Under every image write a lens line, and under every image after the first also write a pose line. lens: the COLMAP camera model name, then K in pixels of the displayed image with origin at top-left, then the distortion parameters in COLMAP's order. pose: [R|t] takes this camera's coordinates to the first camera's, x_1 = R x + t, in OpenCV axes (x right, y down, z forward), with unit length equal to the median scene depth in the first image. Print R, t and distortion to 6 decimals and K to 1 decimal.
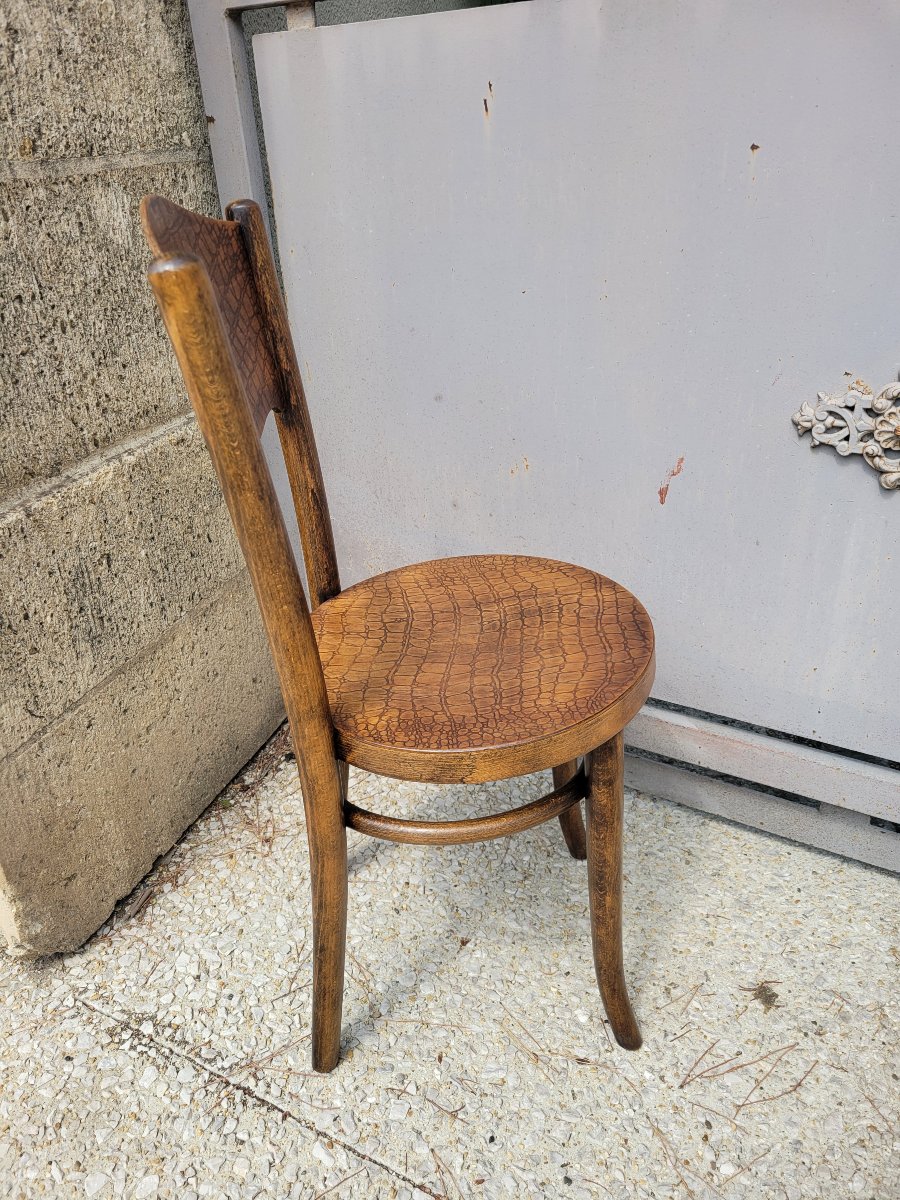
lens RADIAL K [[916.8, 0, 440.2], [0, 916.8, 616.7], [0, 0, 1]] dist [0.048027, -0.037106]
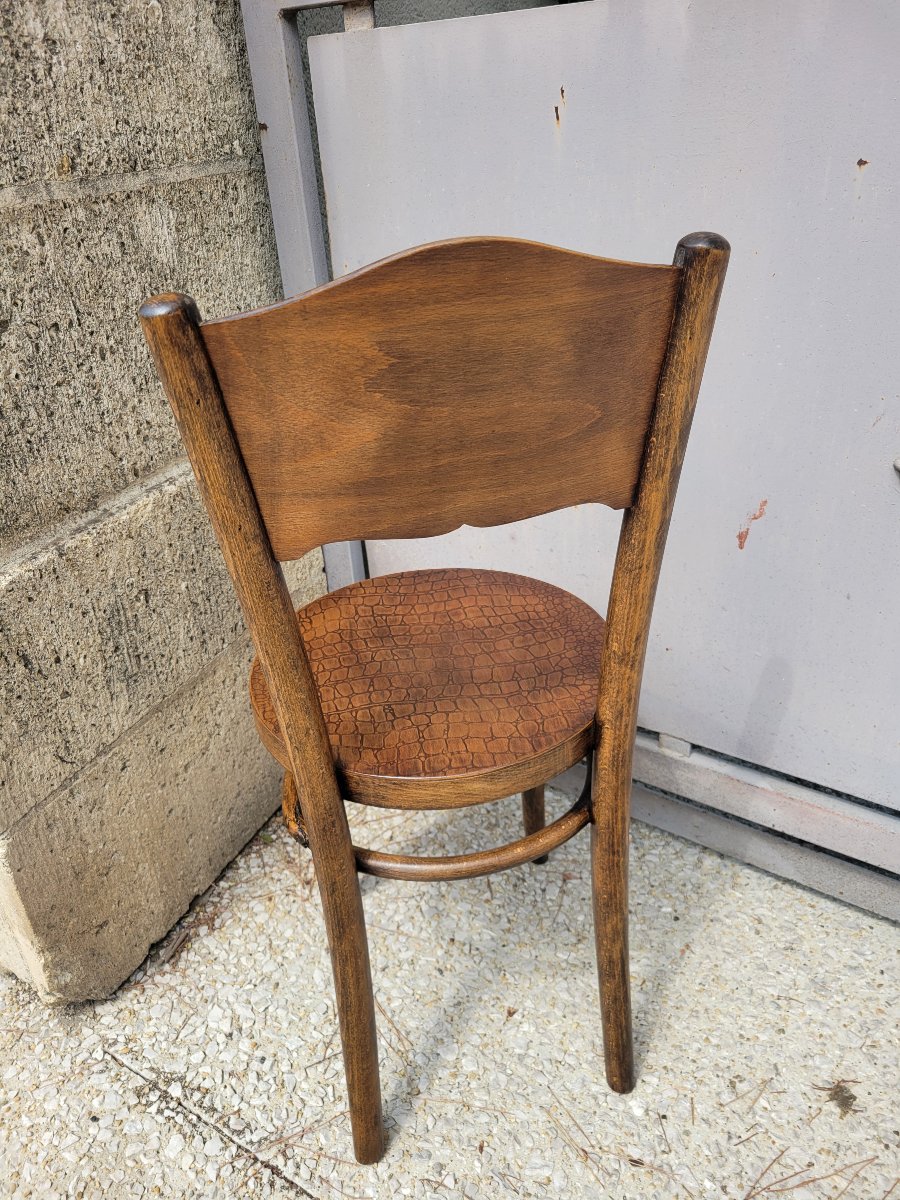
lens RADIAL K [[916.8, 0, 440.5], [0, 916.8, 612.8], [0, 0, 1]] dist [0.048027, -0.037106]
pose [[0.997548, 0.024823, -0.065428, 0.006220], [-0.023741, 0.999569, 0.017274, -0.068918], [0.065829, -0.015678, 0.997708, 0.071265]]
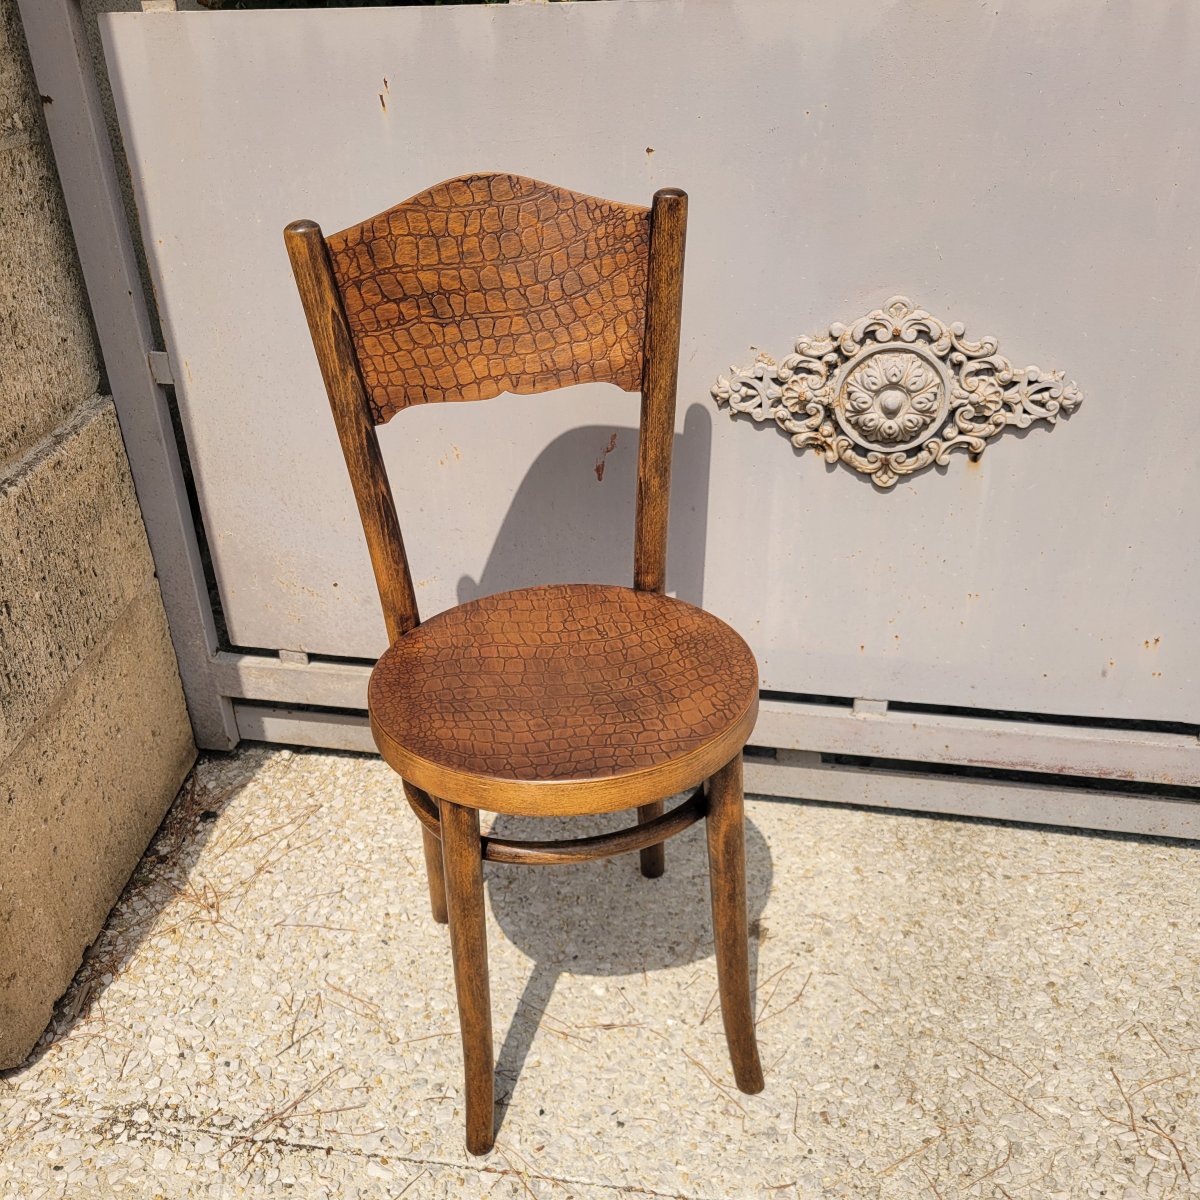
lens RADIAL K [[1230.9, 0, 601.2], [0, 1230.9, 627.4], [0, 0, 1]] dist [0.028562, 0.000000]
pose [[0.943728, -0.136494, 0.301241, -0.189201], [0.139201, 0.990184, 0.012571, 0.020632], [-0.300000, 0.030070, 0.953465, -0.291292]]
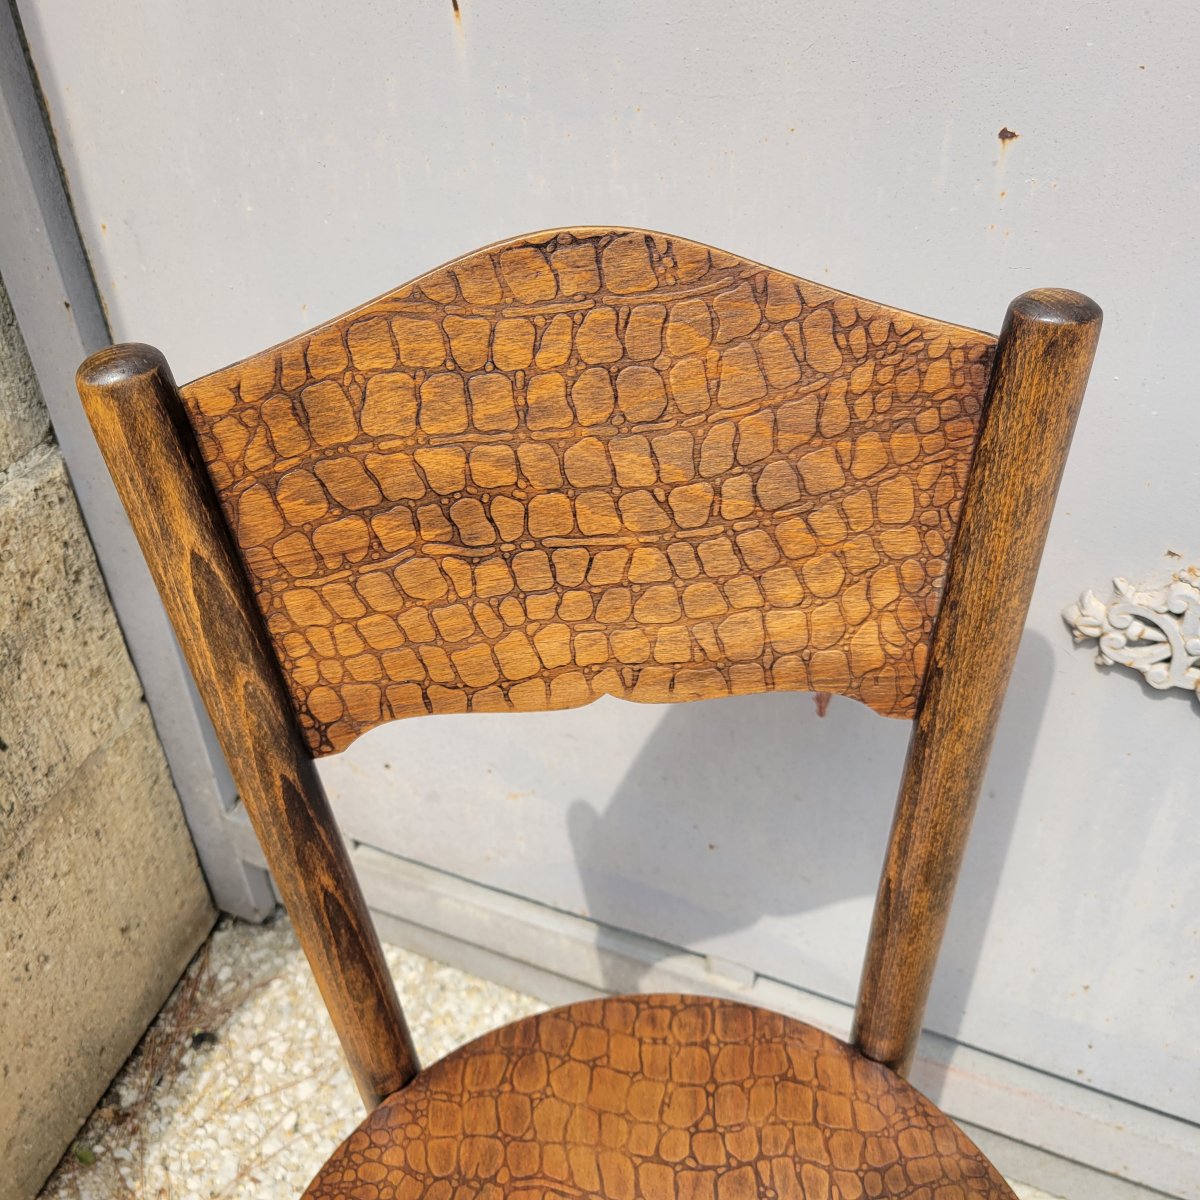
lens RADIAL K [[1230.9, 0, 599.9], [0, 1230.9, 602.9], [0, 0, 1]] dist [0.028562, 0.000000]
pose [[0.994010, -0.052339, 0.095936, 0.042325], [0.041569, 0.992949, 0.111015, -0.279955], [-0.101070, -0.106362, 0.989177, 0.289583]]
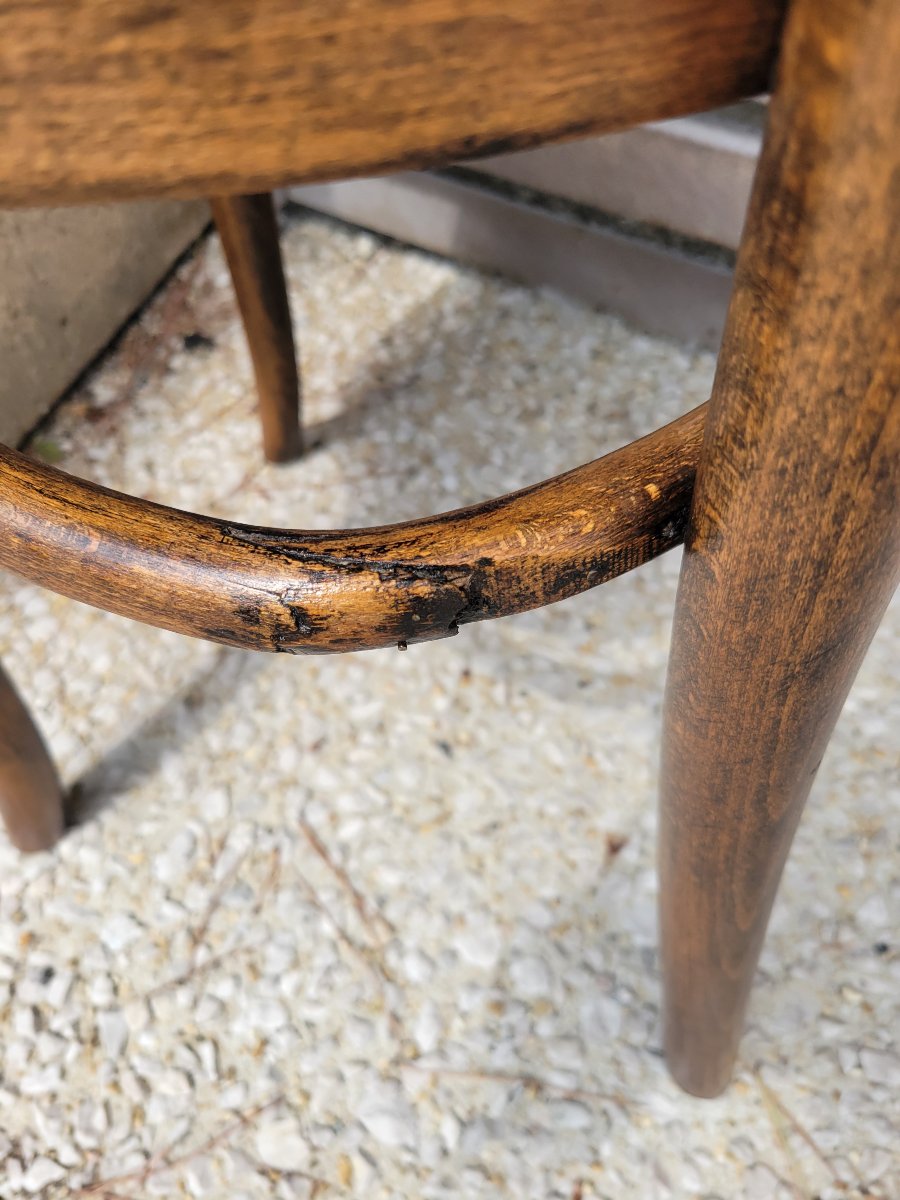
lens RADIAL K [[916.8, 0, 440.6], [0, 916.8, 636.8], [0, 0, 1]] dist [0.048027, -0.037106]
pose [[0.999743, 0.015393, 0.016625, -0.062476], [-0.021482, 0.877203, 0.479640, 0.079744], [-0.007201, -0.479874, 0.877308, 0.716668]]
